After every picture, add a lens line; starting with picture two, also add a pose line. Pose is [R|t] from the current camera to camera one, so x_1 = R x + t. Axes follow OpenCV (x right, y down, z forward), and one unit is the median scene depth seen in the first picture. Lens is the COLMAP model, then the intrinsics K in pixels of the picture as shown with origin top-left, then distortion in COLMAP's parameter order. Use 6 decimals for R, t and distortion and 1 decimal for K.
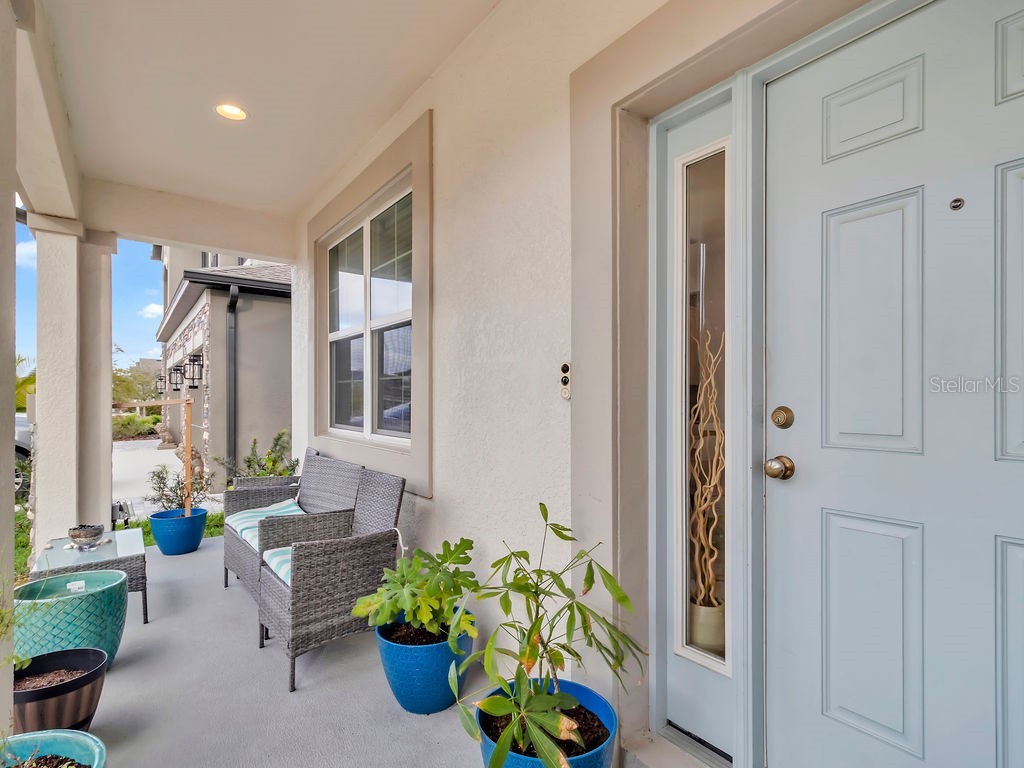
lens RADIAL K [[533.0, 0, 512.2], [0, 533.0, 397.5], [0, 0, 1]] dist [0.000758, 0.000269]
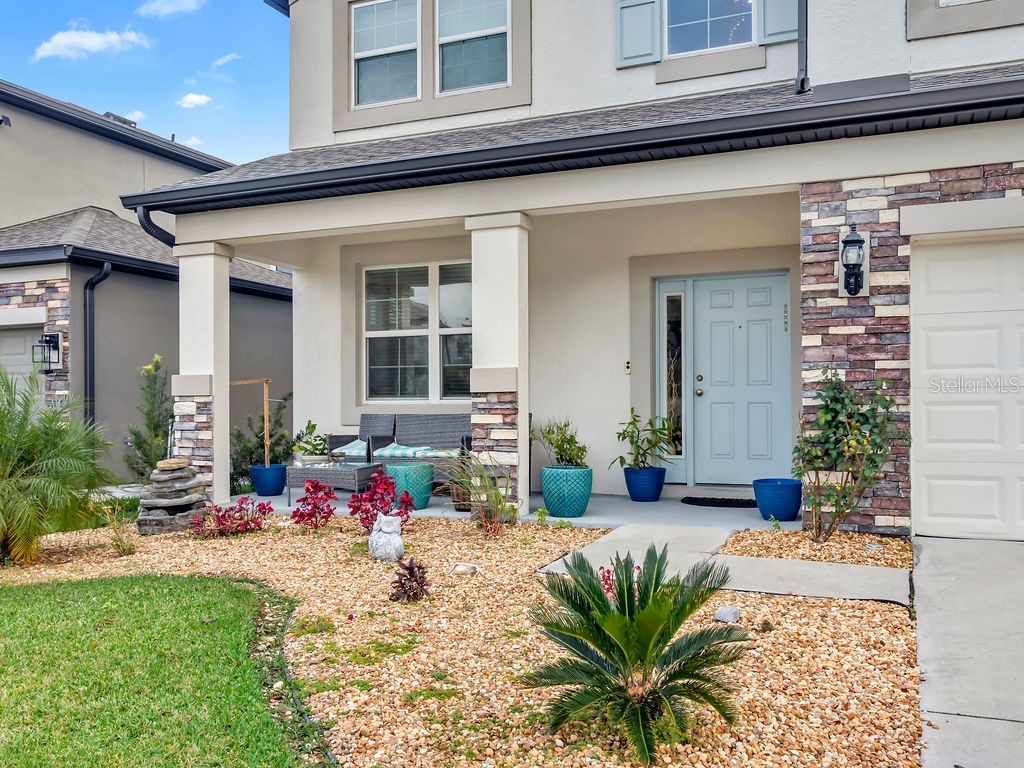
lens RADIAL K [[939.8, 0, 512.5], [0, 939.8, 409.4], [0, 0, 1]] dist [0.001006, 0.003139]
pose [[0.857926, -0.001874, 0.513769, -3.632174], [0.004266, 0.999985, -0.003476, 0.253398], [-0.513755, 0.005174, 0.857921, -3.570370]]
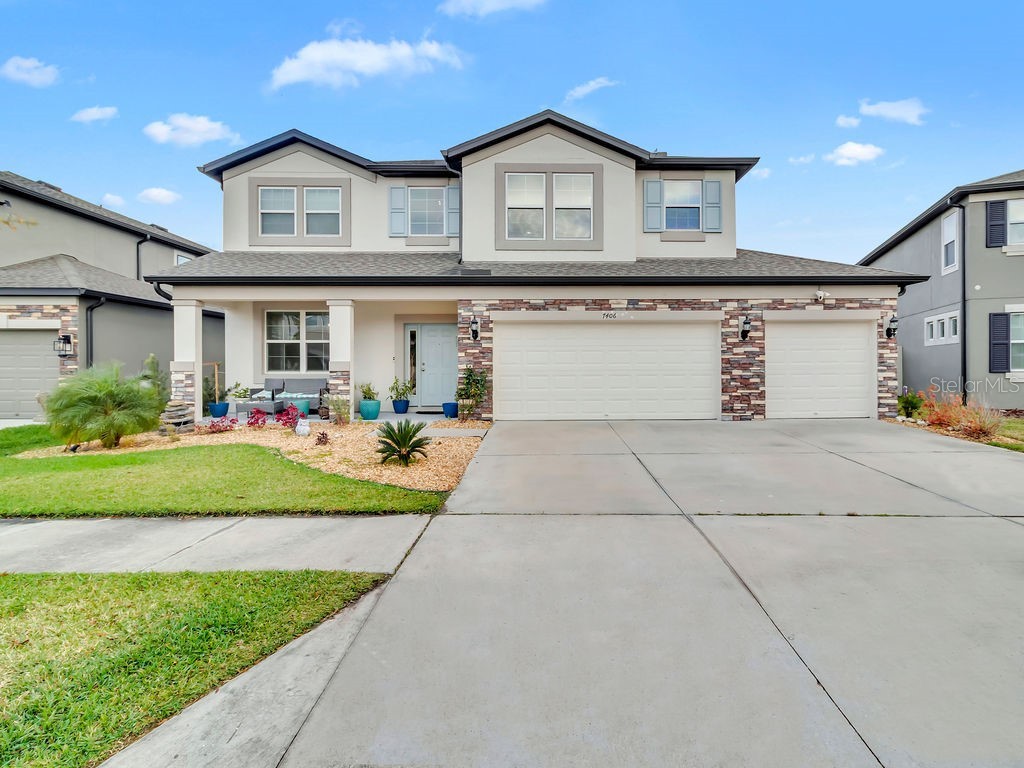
lens RADIAL K [[562.0, 0, 561.6], [0, 562.0, 369.6], [0, 0, 1]] dist [0.005306, 0.001733]
pose [[0.566523, -0.003371, 0.824039, -5.722172], [0.002925, 0.999994, 0.002080, 0.114134], [-0.824041, 0.001232, 0.566529, -5.998969]]
